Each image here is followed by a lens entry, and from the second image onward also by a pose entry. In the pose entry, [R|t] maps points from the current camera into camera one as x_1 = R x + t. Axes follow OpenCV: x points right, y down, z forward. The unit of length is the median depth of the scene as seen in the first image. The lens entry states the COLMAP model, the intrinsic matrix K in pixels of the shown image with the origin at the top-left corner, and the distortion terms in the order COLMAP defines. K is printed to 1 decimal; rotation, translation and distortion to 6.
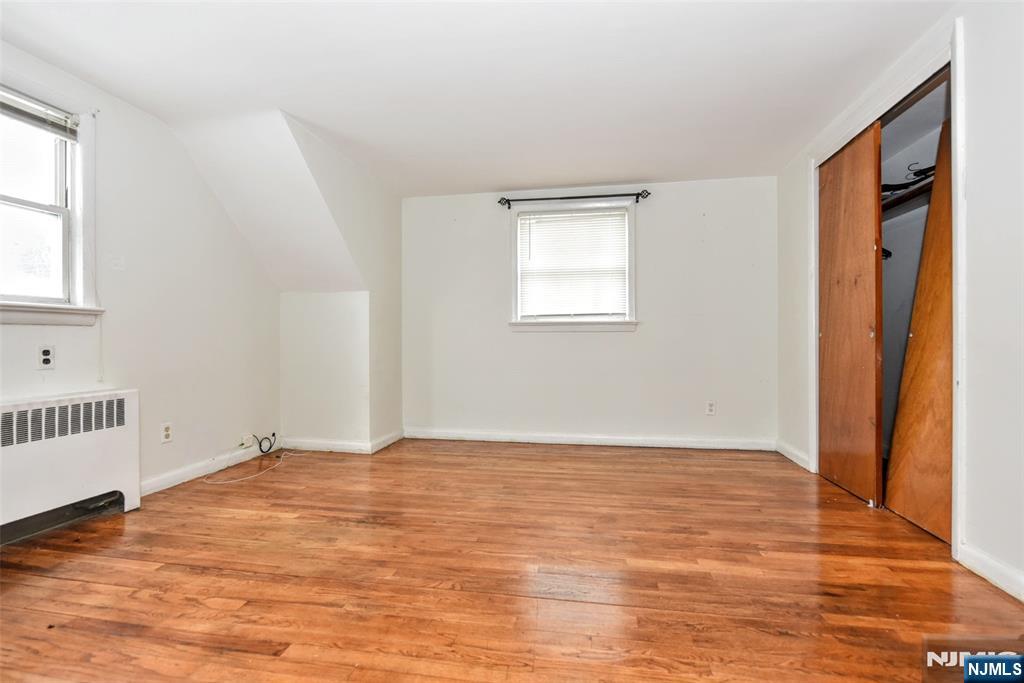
lens RADIAL K [[471.7, 0, 512.0], [0, 471.7, 341.5], [0, 0, 1]] dist [-0.009459, -0.000406]
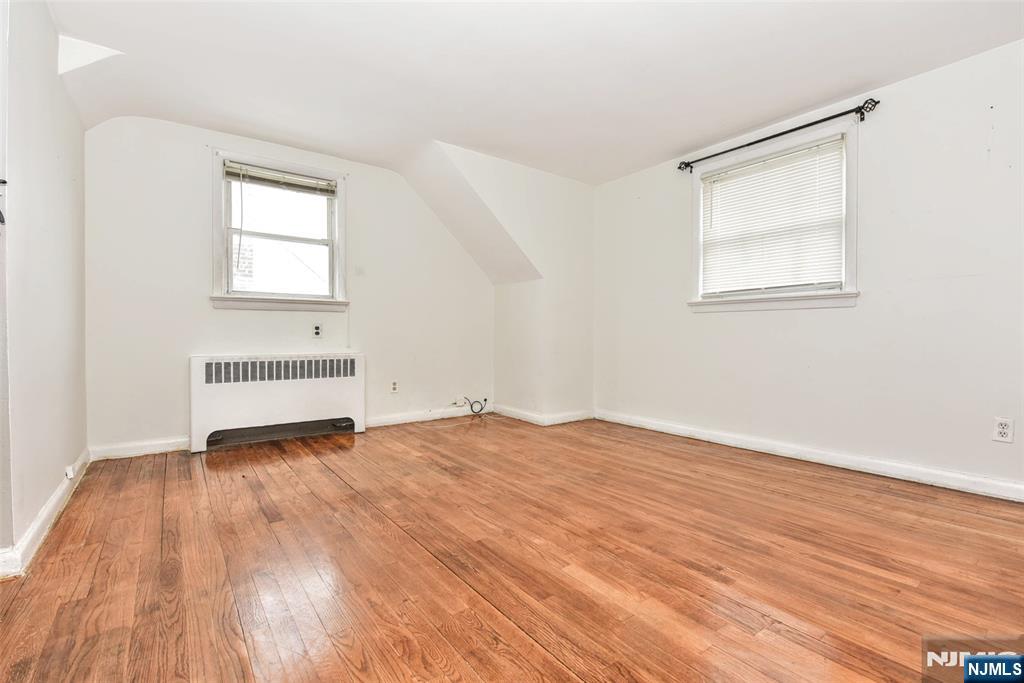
lens RADIAL K [[450.6, 0, 501.9], [0, 450.6, 340.0], [0, 0, 1]] dist [-0.008997, -0.000533]
pose [[0.732677, 0.013065, -0.680451, 0.532914], [-0.006958, 0.999907, 0.011707, 0.039429], [0.680541, -0.003842, 0.732700, 0.249836]]
